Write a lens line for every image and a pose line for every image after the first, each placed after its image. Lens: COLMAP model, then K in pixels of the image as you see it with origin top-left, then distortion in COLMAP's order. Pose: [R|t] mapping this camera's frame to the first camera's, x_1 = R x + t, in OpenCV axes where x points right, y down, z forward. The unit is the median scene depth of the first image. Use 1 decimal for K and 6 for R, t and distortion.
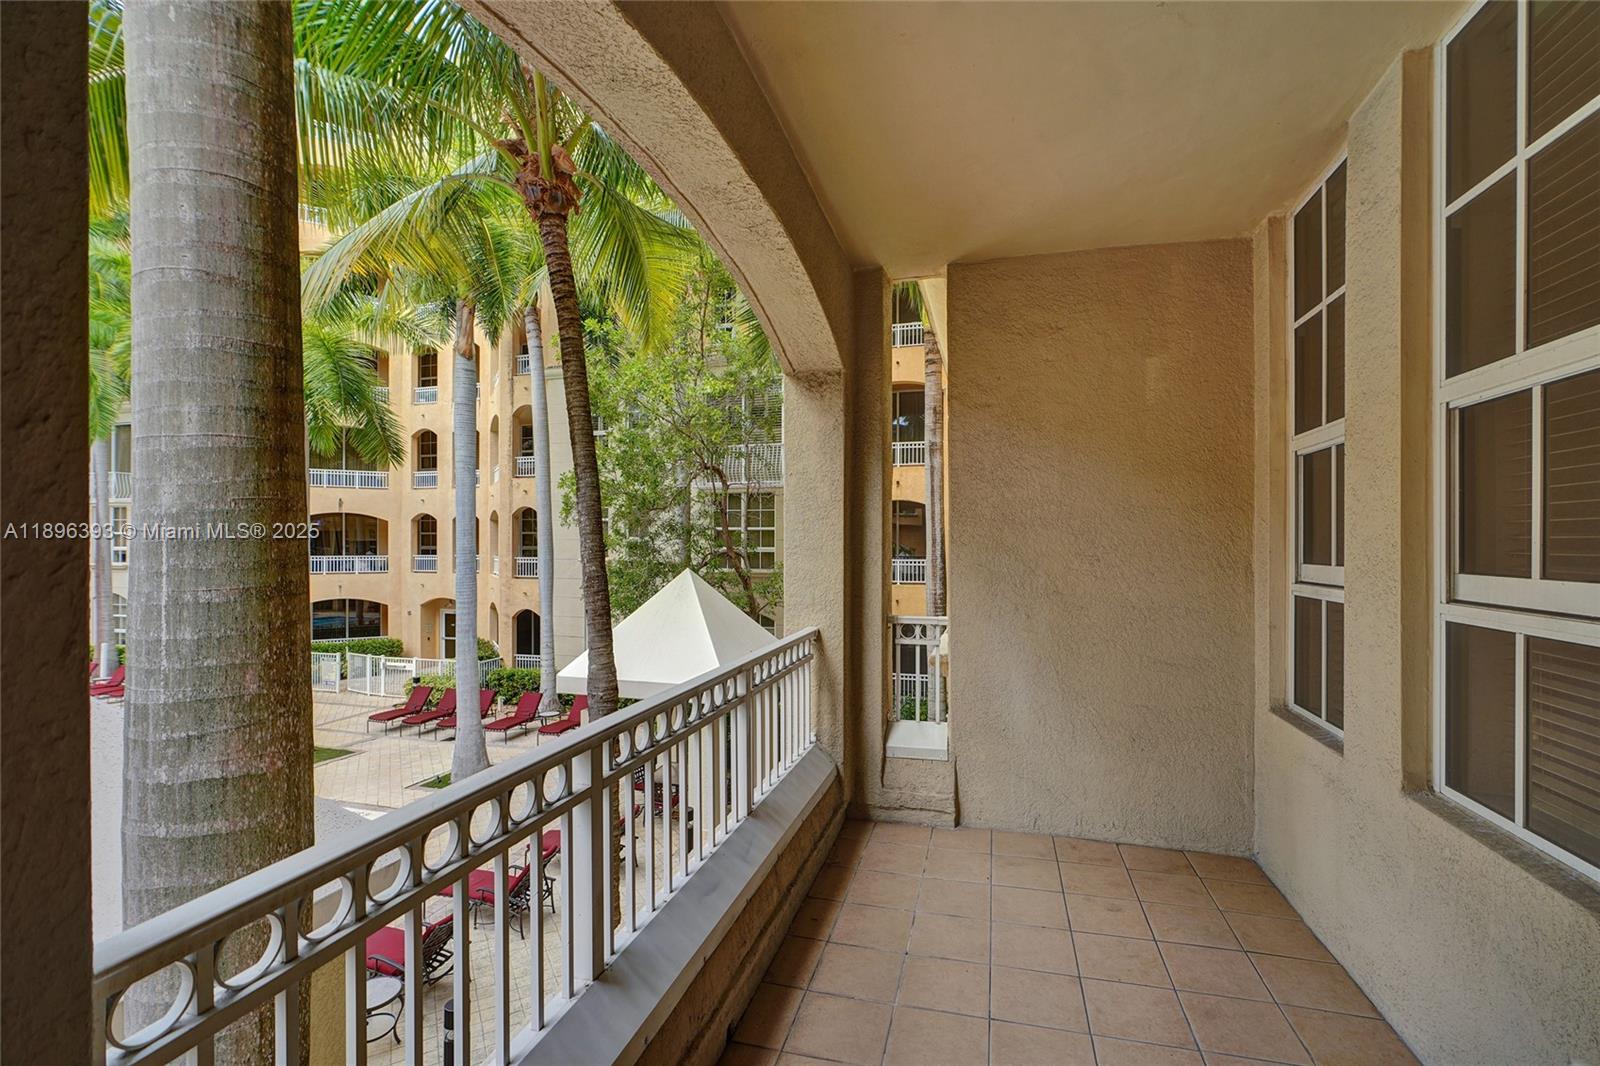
lens RADIAL K [[715.2, 0, 799.6], [0, 715.2, 537.8], [0, 0, 1]] dist [-0.016497, 0.006046]
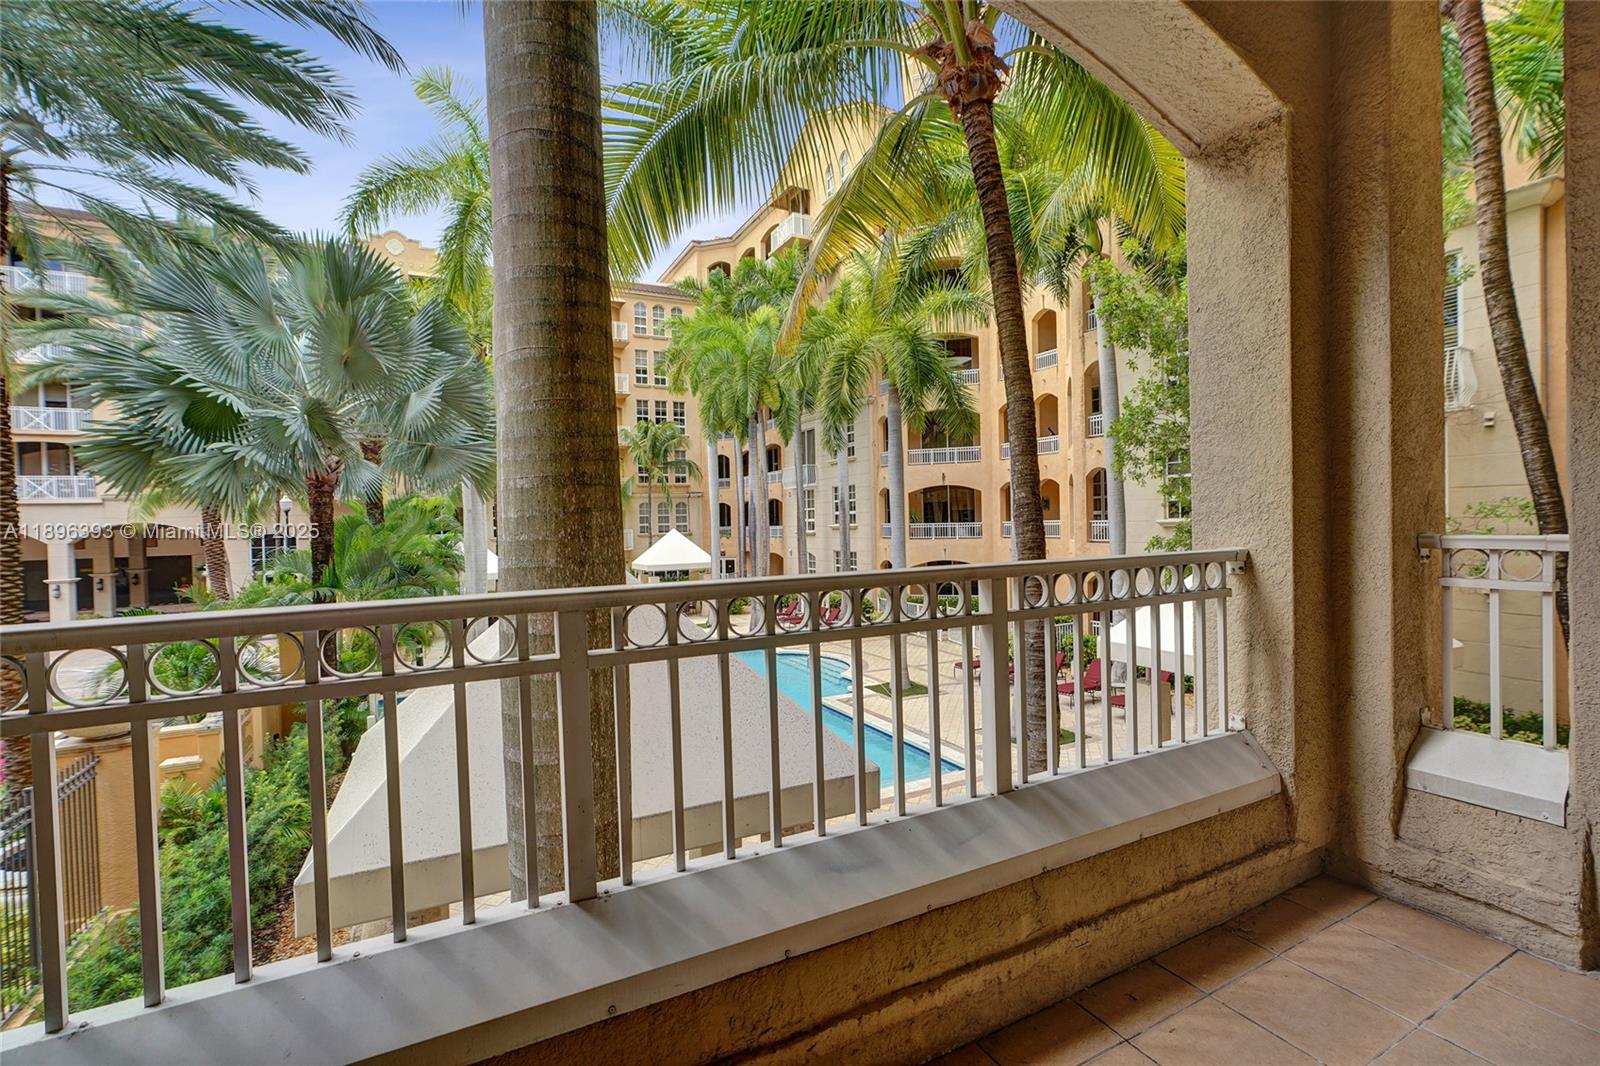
lens RADIAL K [[710.5, 0, 800.0], [0, 710.5, 533.0], [0, 0, 1]] dist [-0.012944, 0.005246]
pose [[0.680563, -0.005534, -0.732669, 0.210491], [0.027563, 0.999457, 0.018054, 0.090309], [0.732171, -0.032481, 0.680346, 0.302217]]
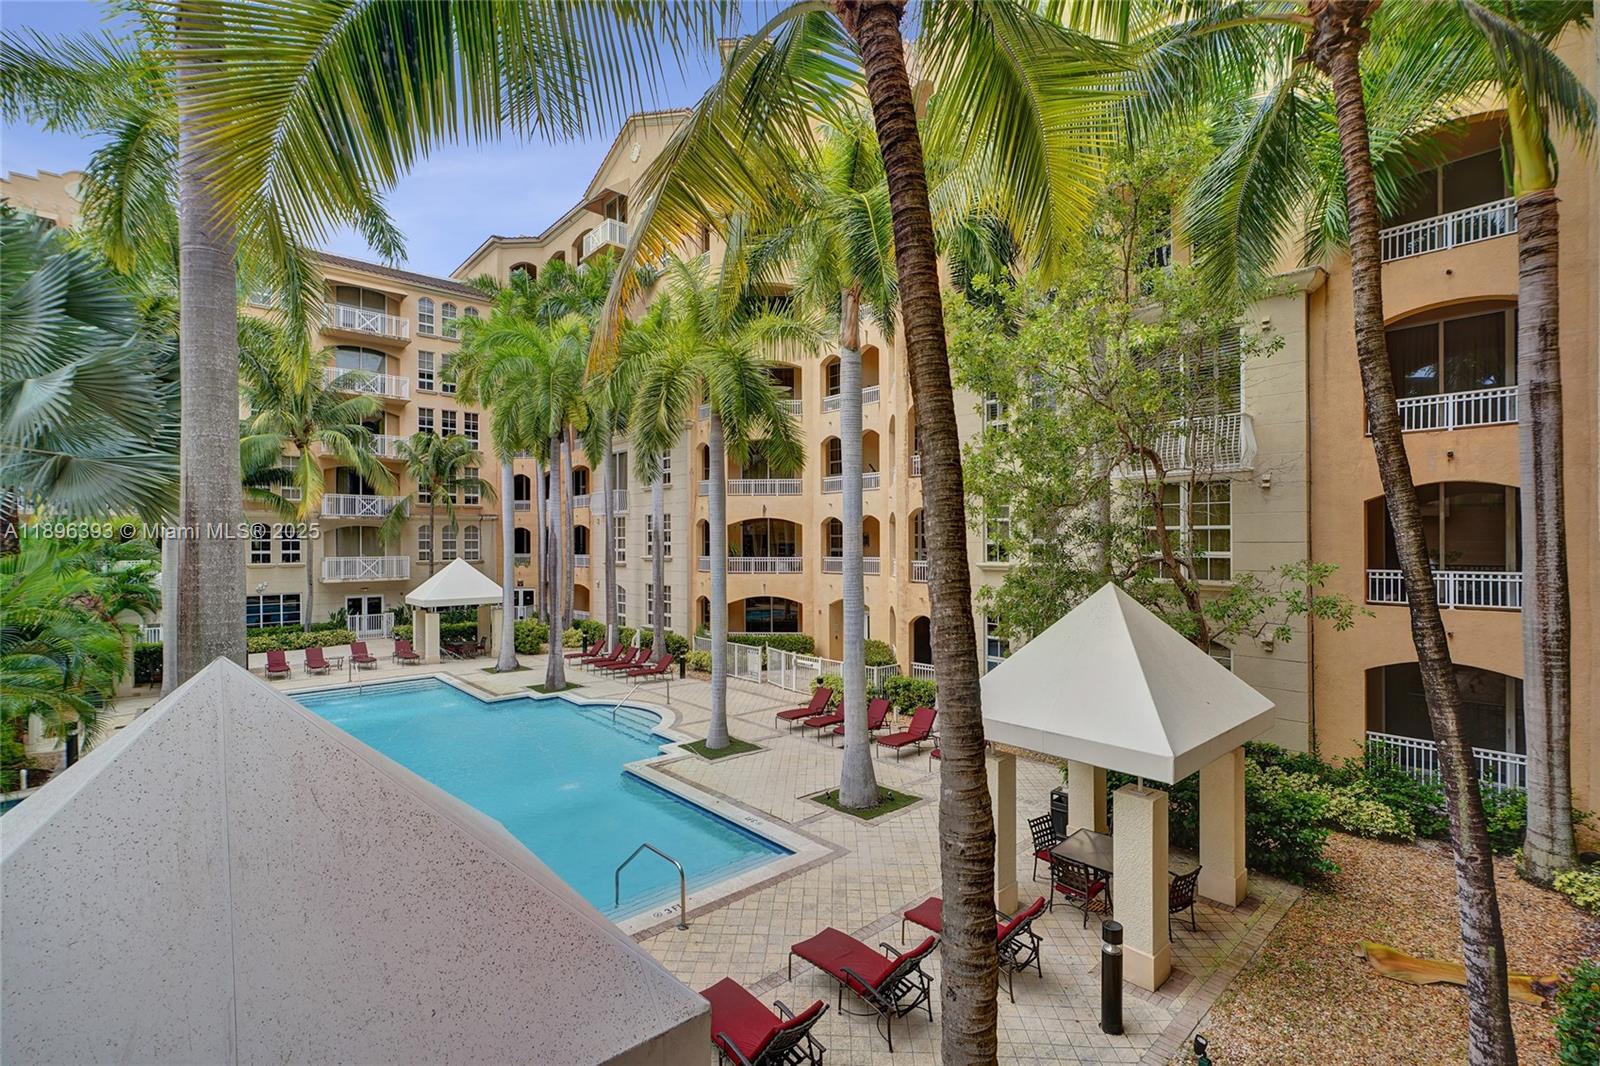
lens RADIAL K [[703.6, 0, 797.4], [0, 703.6, 540.0], [0, 0, 1]] dist [-0.015499, 0.006517]
pose [[0.845717, -0.004638, -0.533611, -0.133832], [0.006859, 0.999974, 0.002180, -0.019970], [0.533587, -0.005504, 0.845727, 0.654910]]
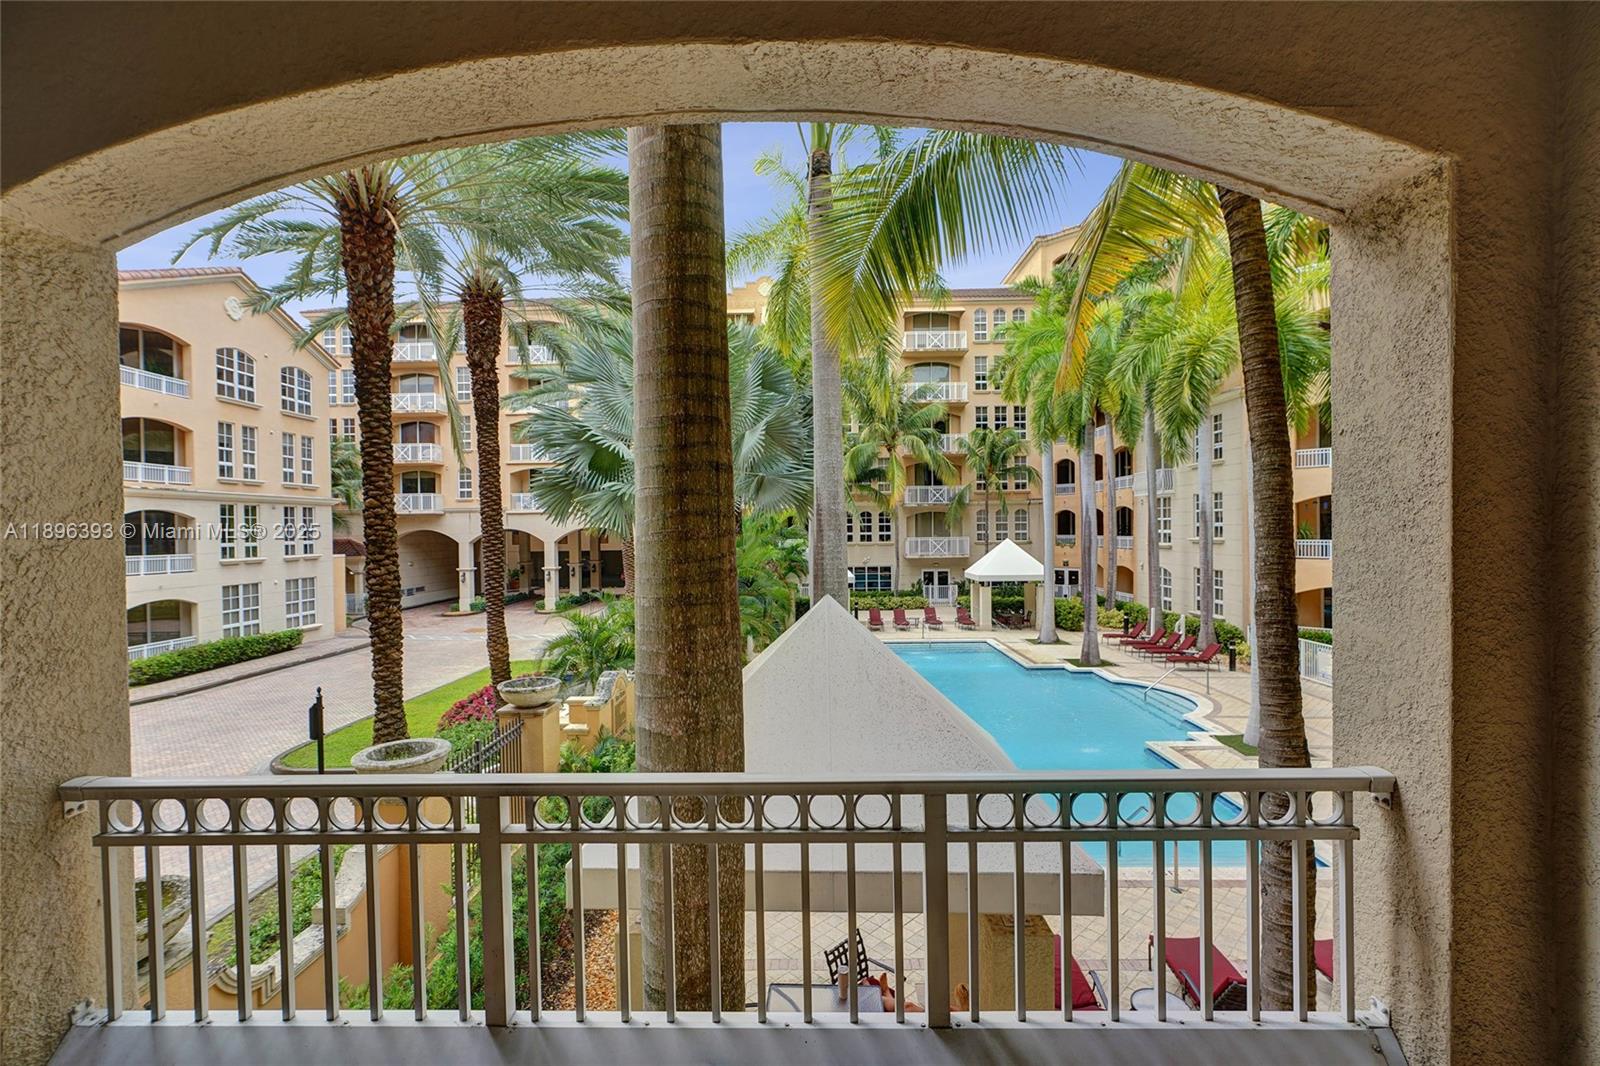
lens RADIAL K [[710.5, 0, 800.0], [0, 710.5, 533.0], [0, 0, 1]] dist [-0.012944, 0.005246]
pose [[0.251688, 0.005128, -0.967795, 0.352129], [0.018155, 0.999785, 0.010019, -0.034357], [0.967638, -0.020092, 0.251541, 0.539984]]
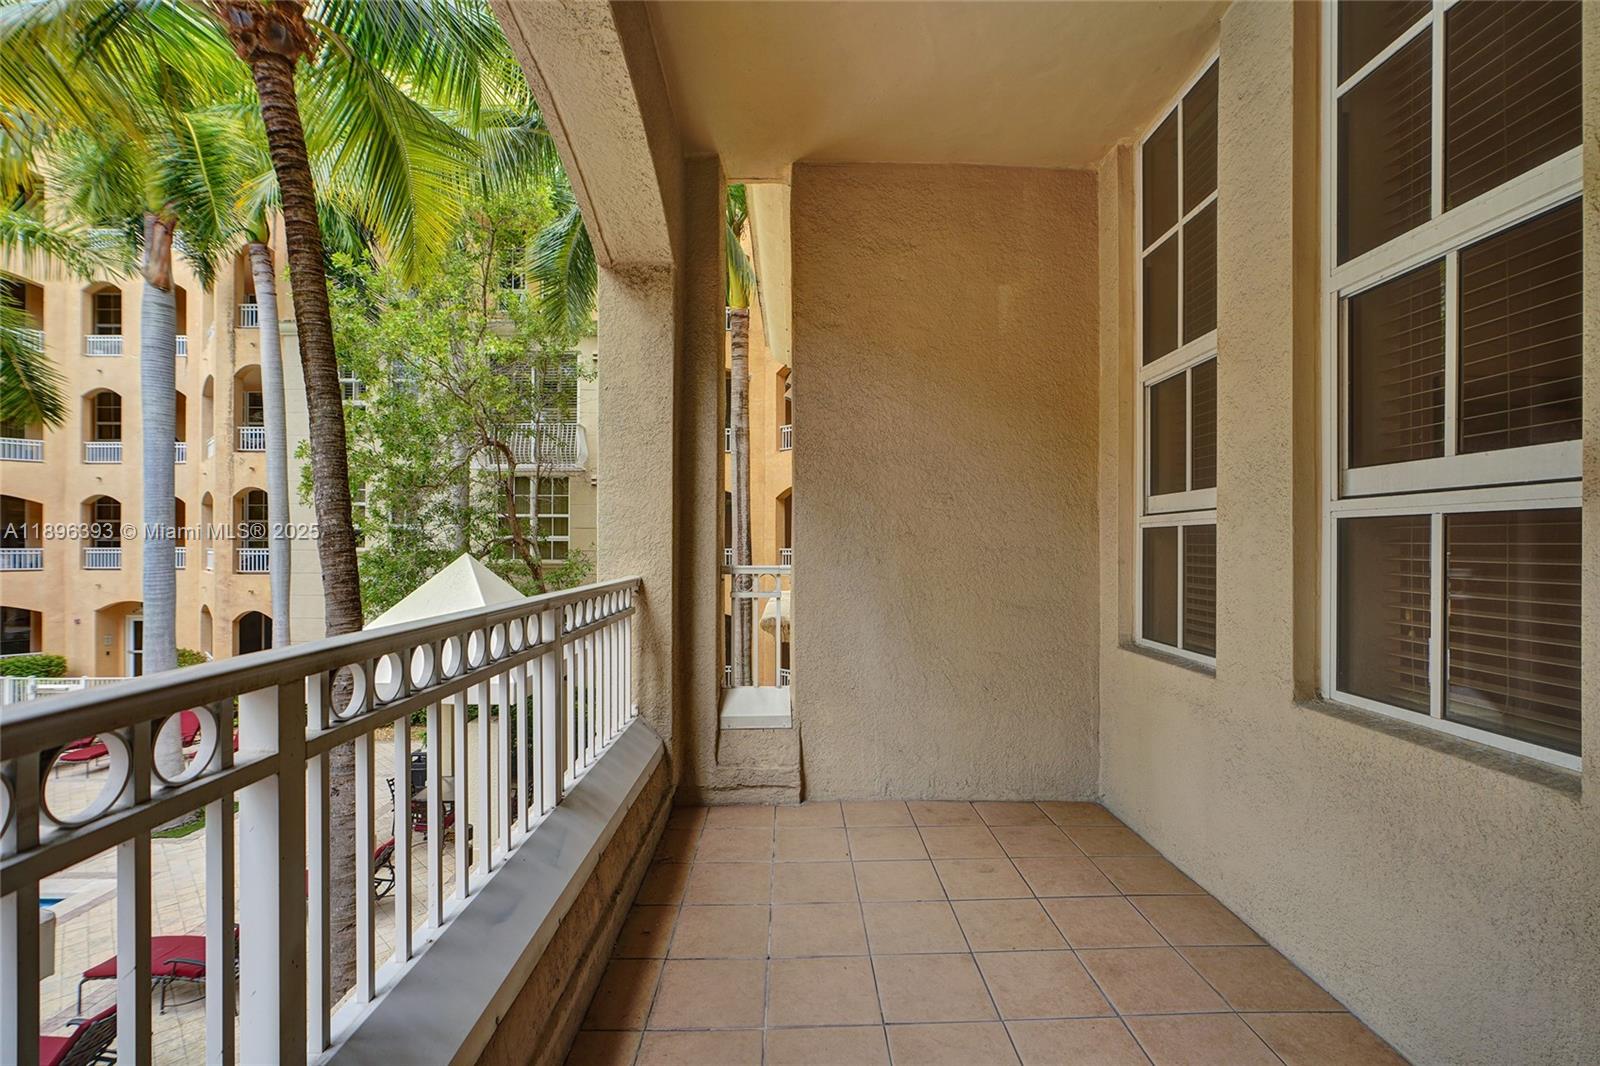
lens RADIAL K [[710.6, 0, 806.5], [0, 710.6, 540.3], [0, 0, 1]] dist [-0.015688, 0.007228]
pose [[0.957269, 0.002621, 0.289188, -0.027498], [-0.003052, 0.999995, 0.001041, 0.082608], [-0.289184, -0.001879, 0.957272, 0.164424]]
